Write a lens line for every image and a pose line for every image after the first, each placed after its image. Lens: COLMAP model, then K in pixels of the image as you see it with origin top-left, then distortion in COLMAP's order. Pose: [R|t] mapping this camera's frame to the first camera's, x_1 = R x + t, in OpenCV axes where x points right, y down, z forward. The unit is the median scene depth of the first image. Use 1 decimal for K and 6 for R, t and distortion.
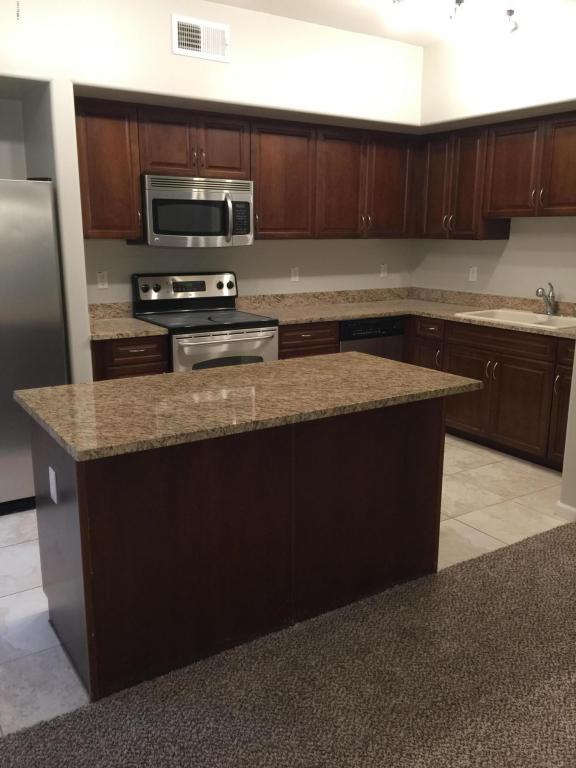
lens RADIAL K [[666.9, 0, 300.0], [0, 666.9, 375.4], [0, 0, 1]] dist [0.089086, -0.137432]
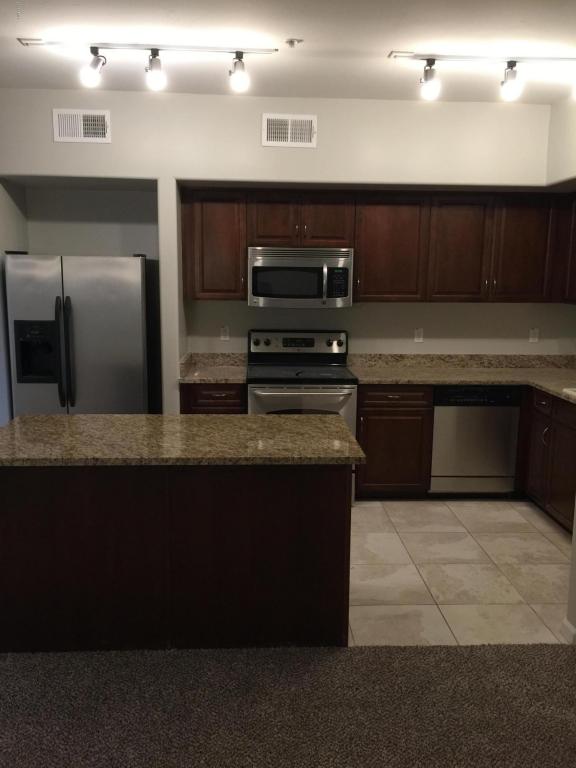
lens RADIAL K [[666.9, 0, 300.0], [0, 666.9, 375.4], [0, 0, 1]] dist [0.089086, -0.137432]
pose [[0.859629, 0.080132, -0.504596, 0.415015], [-0.115562, 0.992524, -0.039254, -0.036945], [0.497679, 0.092055, 0.862463, 0.054559]]
